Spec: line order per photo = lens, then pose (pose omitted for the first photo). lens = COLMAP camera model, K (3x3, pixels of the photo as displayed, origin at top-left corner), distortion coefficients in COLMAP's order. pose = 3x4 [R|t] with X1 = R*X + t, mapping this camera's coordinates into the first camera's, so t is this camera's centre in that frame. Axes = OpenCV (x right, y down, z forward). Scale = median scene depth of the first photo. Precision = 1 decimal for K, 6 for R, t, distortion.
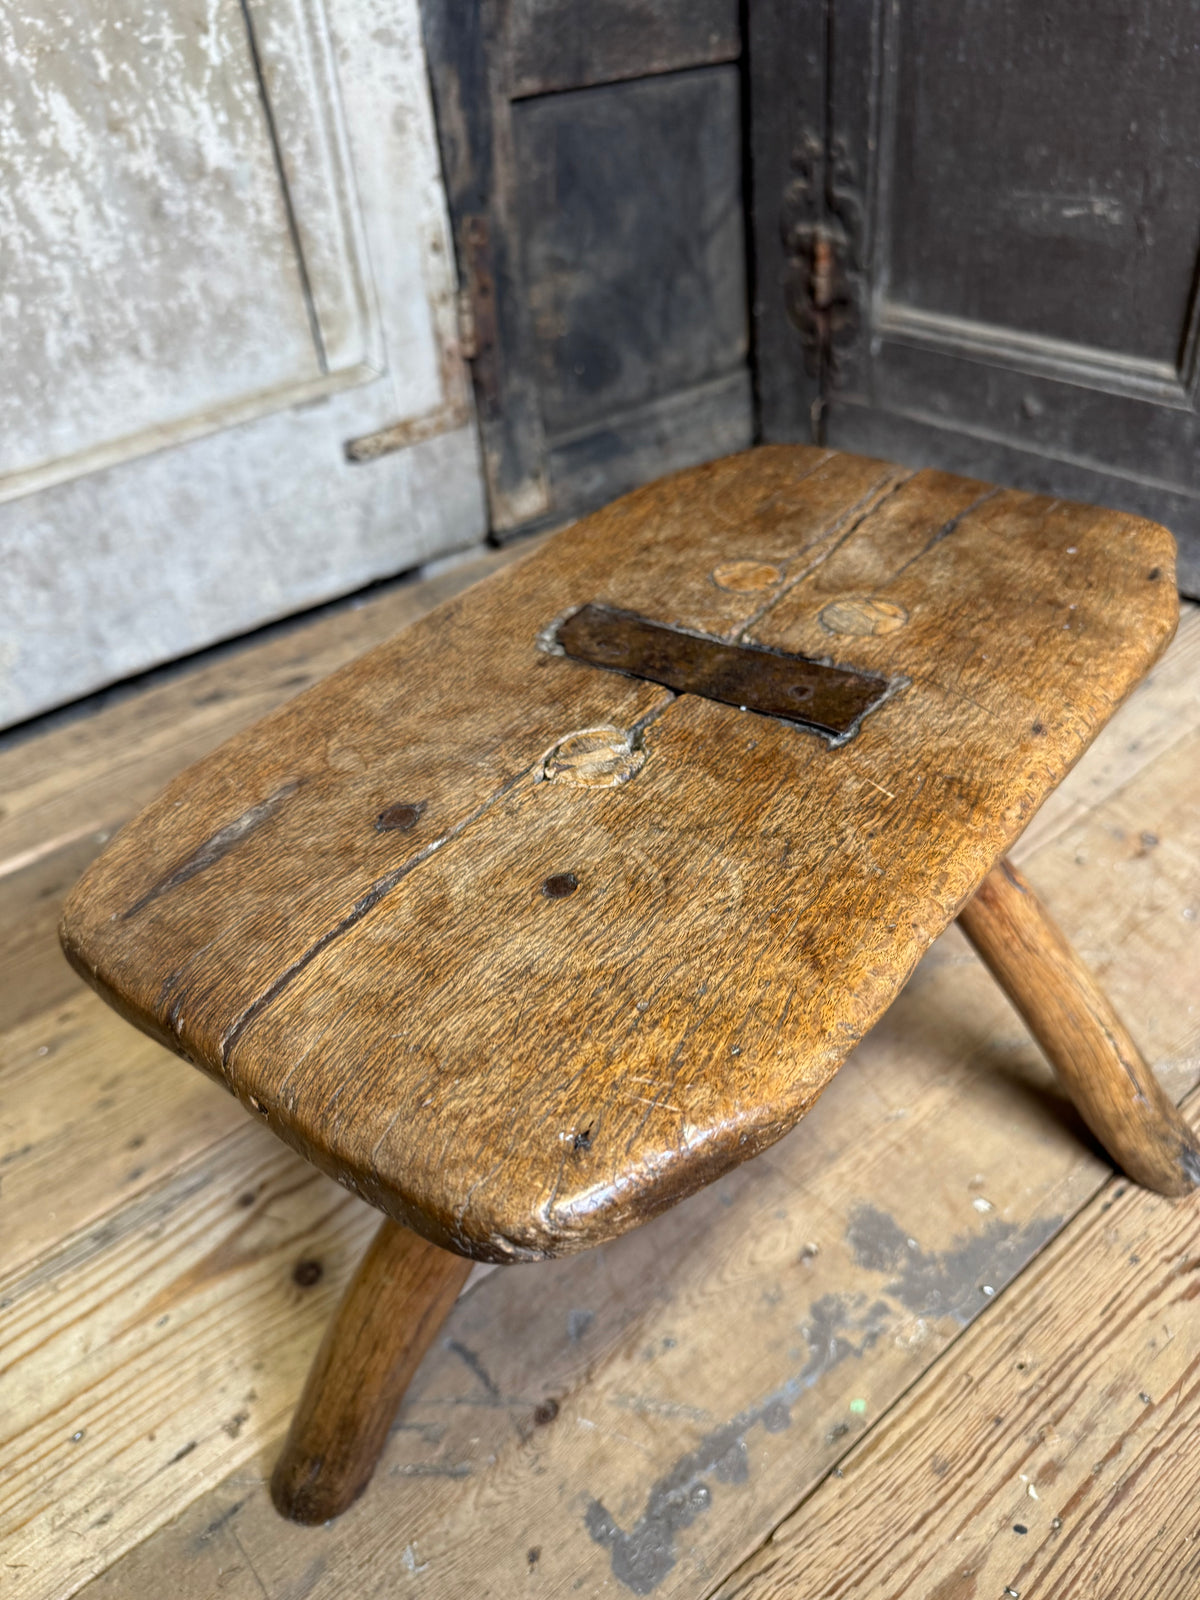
lens RADIAL K [[1175.3, 0, 600.0], [0, 1175.3, 800.0], [0, 0, 1]] dist [-0.028211, 0.008064]
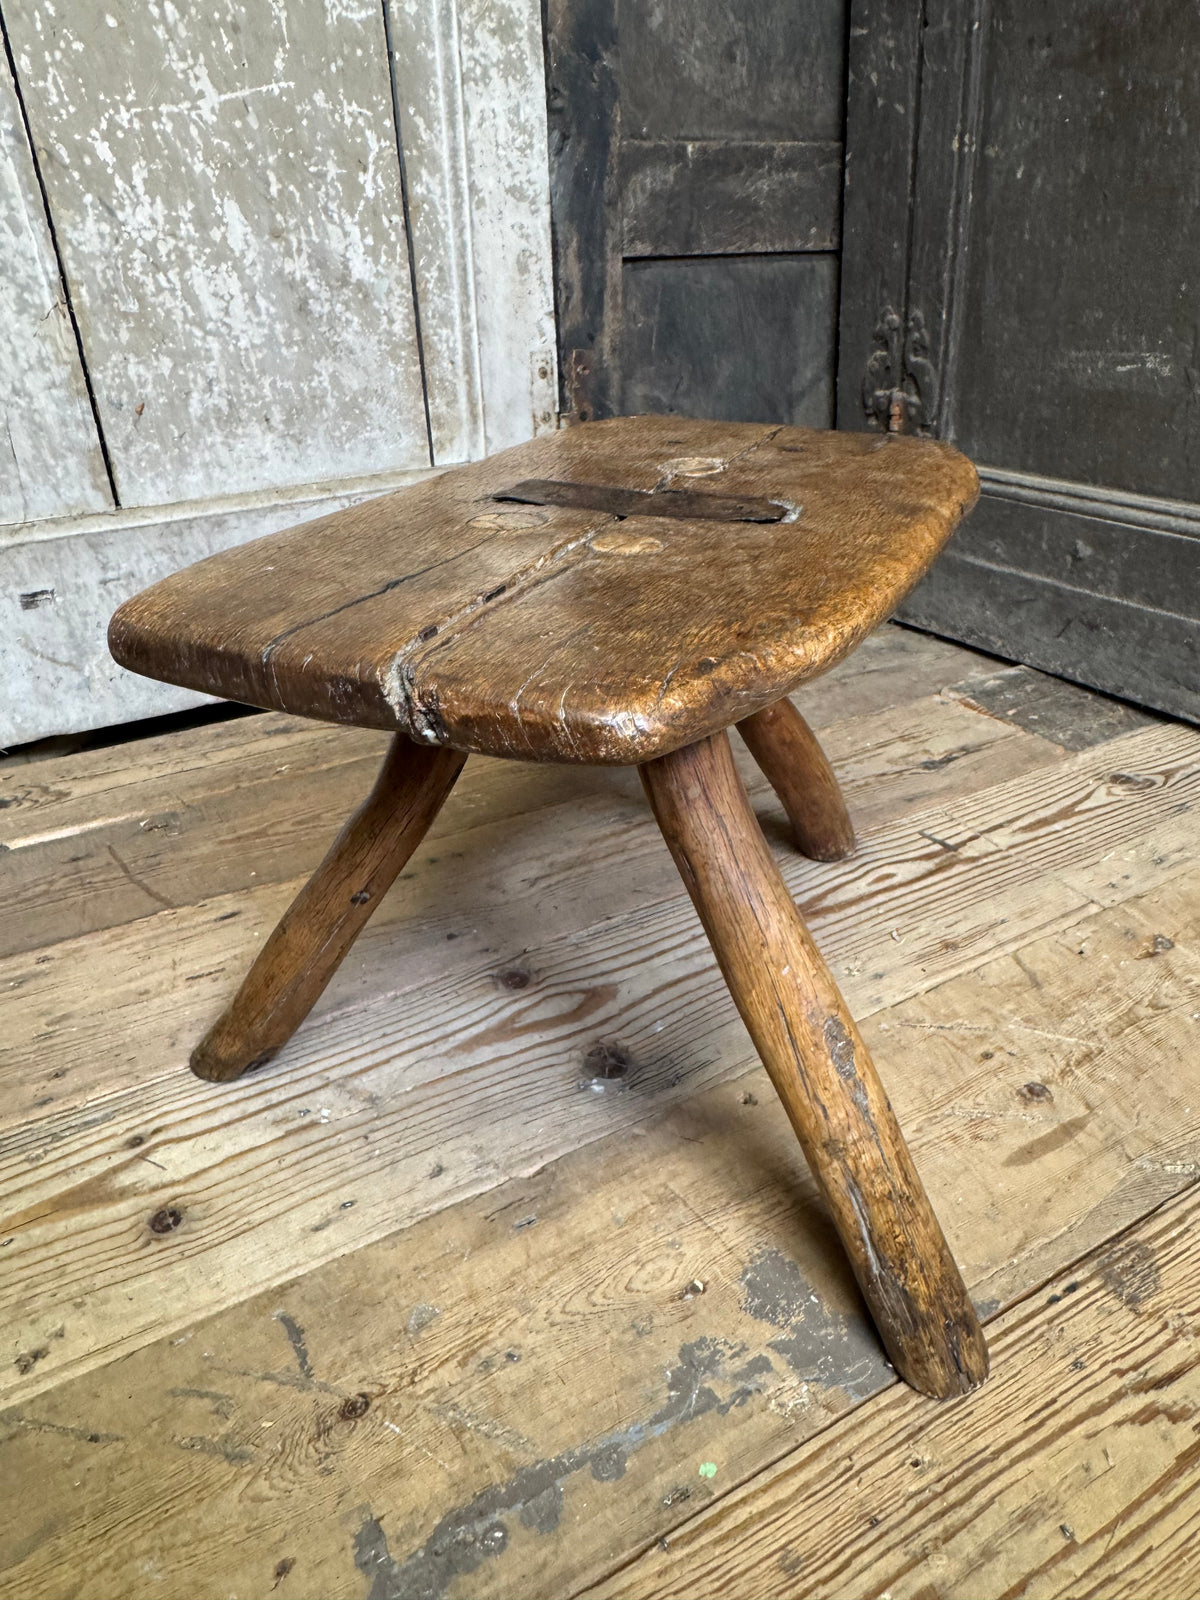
lens RADIAL K [[1063.4, 0, 596.0], [0, 1063.4, 762.0], [0, 0, 1]] dist [-0.003764, 0.001912]
pose [[0.984206, 0.113485, -0.135864, 0.140178], [-0.138830, 0.971001, -0.194637, 0.138424], [0.109835, 0.210425, 0.971420, 0.107120]]
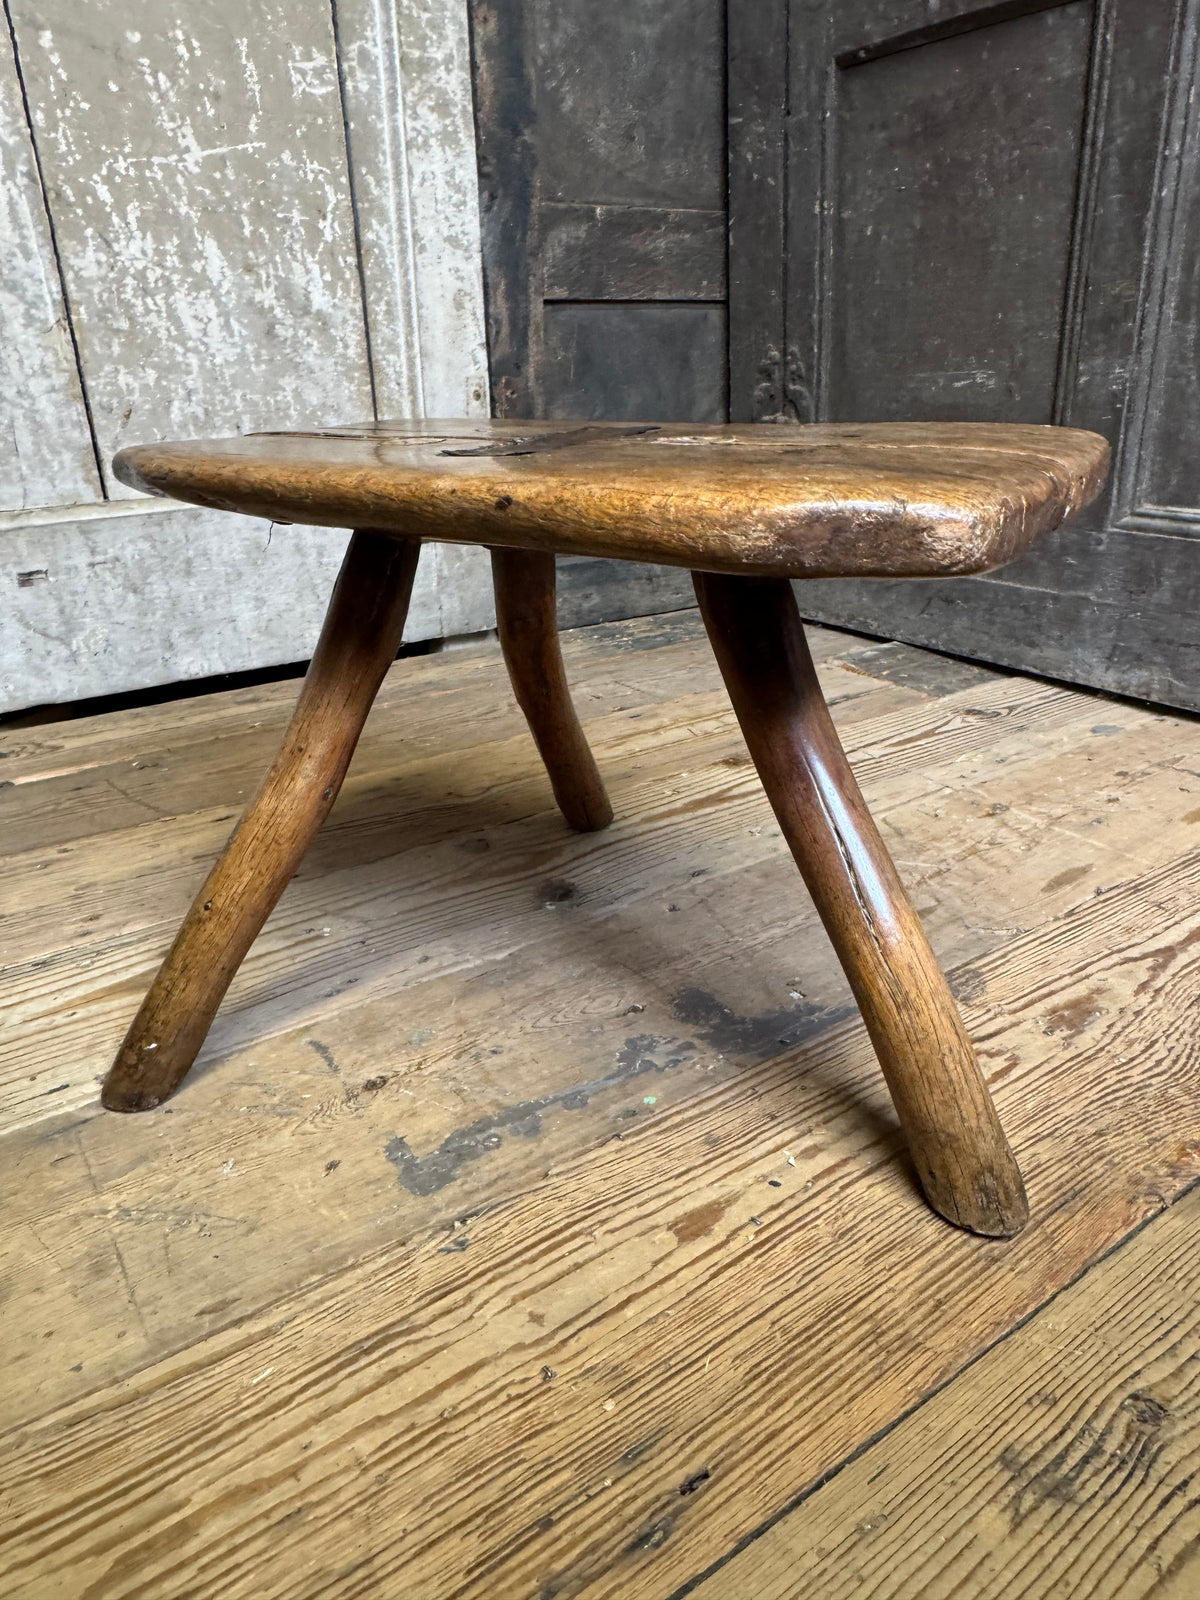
lens RADIAL K [[1063.4, 0, 593.9], [0, 1063.4, 772.0], [0, 0, 1]] dist [-0.003859, 0.002621]
pose [[0.994423, 0.080301, -0.068371, 0.158148], [-0.096188, 0.956413, -0.275720, 0.376279], [0.043250, 0.280758, 0.958803, -0.043983]]
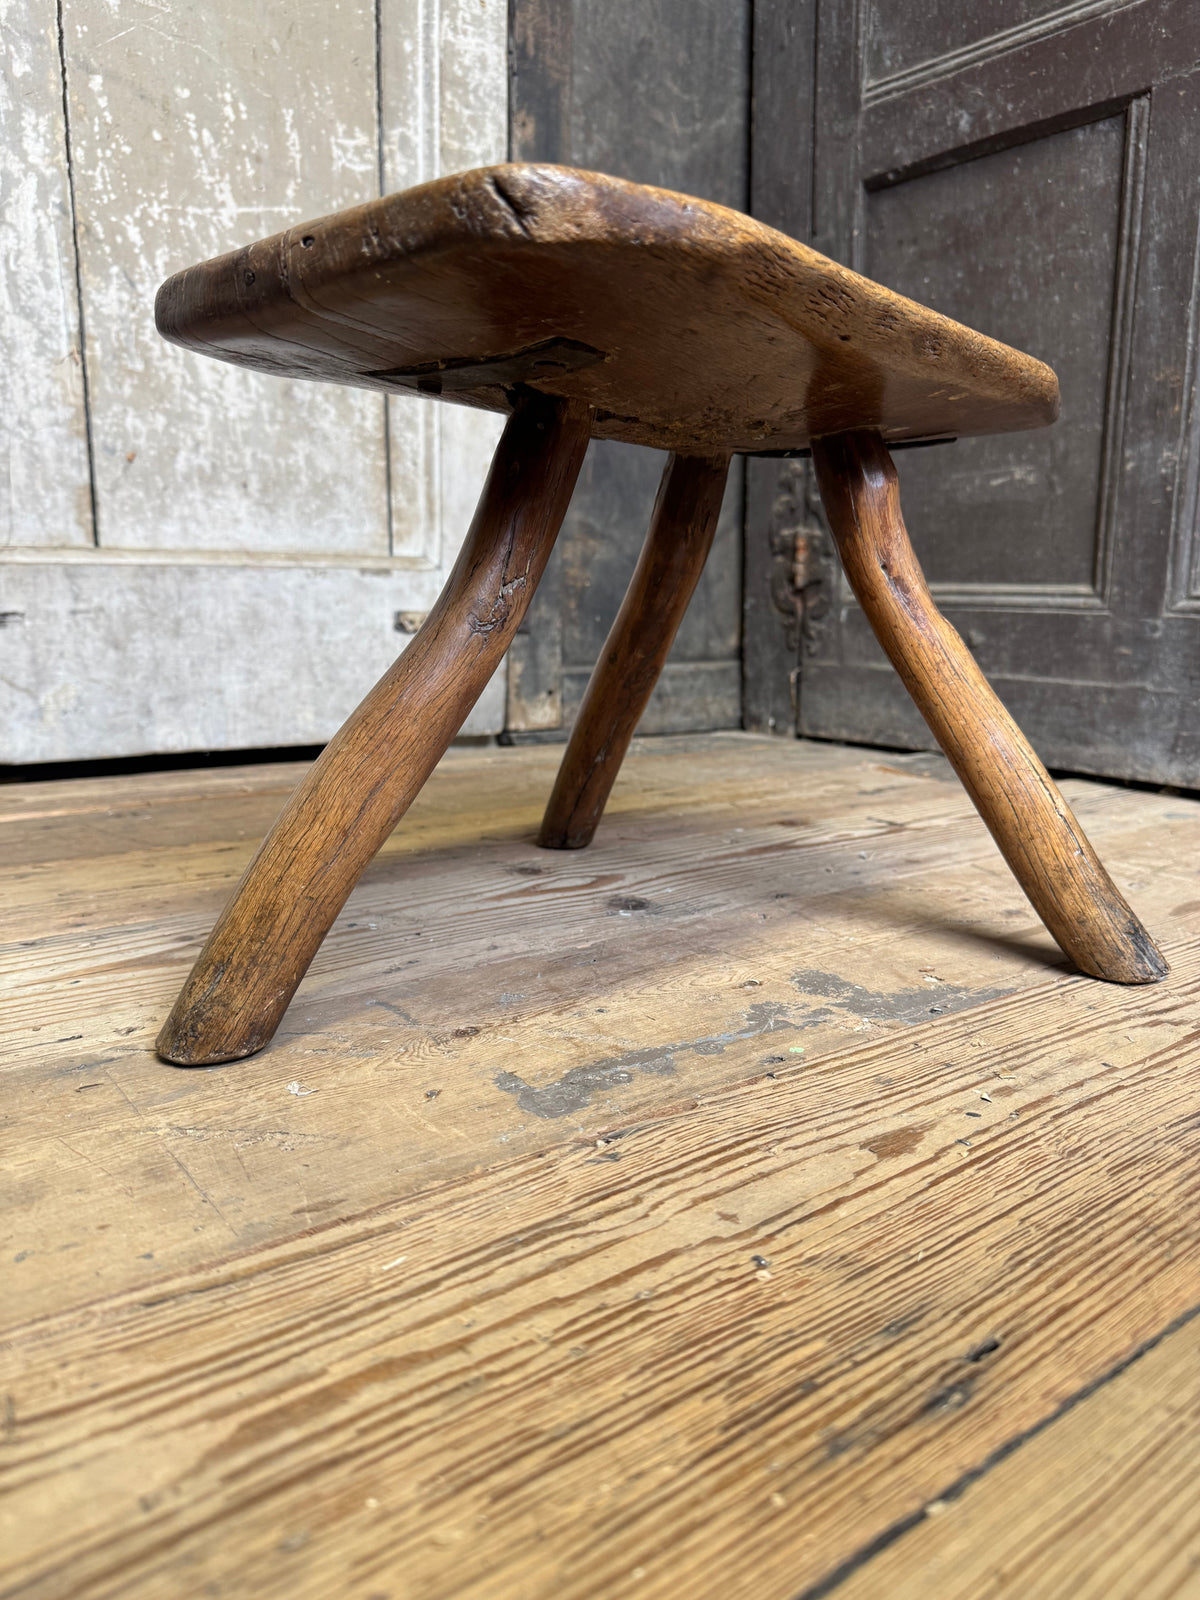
lens RADIAL K [[1159.0, 0, 595.8], [0, 1159.0, 809.4], [0, 0, 1]] dist [-0.006832, -0.005919]
pose [[0.994998, 0.097058, -0.023638, 0.047319], [-0.097161, 0.885299, -0.454758, 0.584590], [-0.023211, 0.454780, 0.890301, 0.068572]]
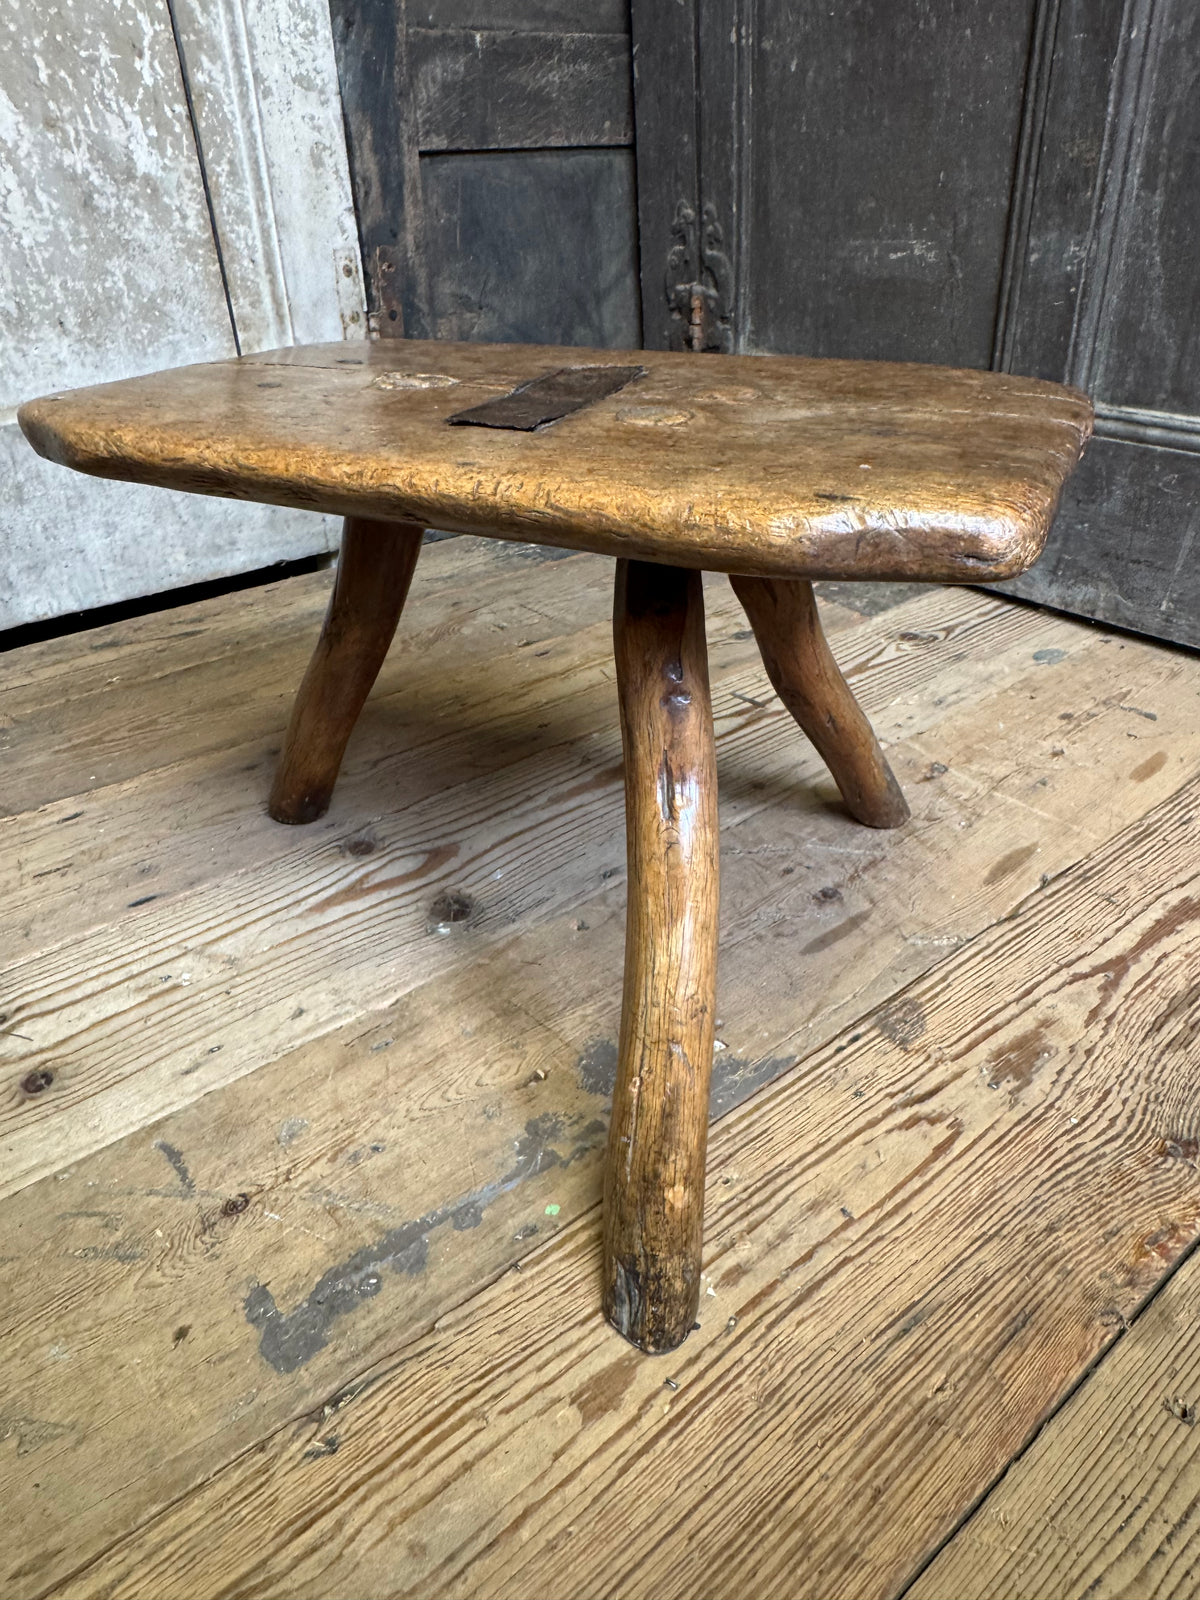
lens RADIAL K [[1063.4, 0, 596.0], [0, 1063.4, 762.0], [0, 0, 1]] dist [-0.003764, 0.001912]
pose [[0.998925, 0.046120, 0.004628, 0.175783], [-0.045018, 0.989117, -0.140074, 0.202973], [-0.011038, 0.139715, 0.990130, 0.050582]]
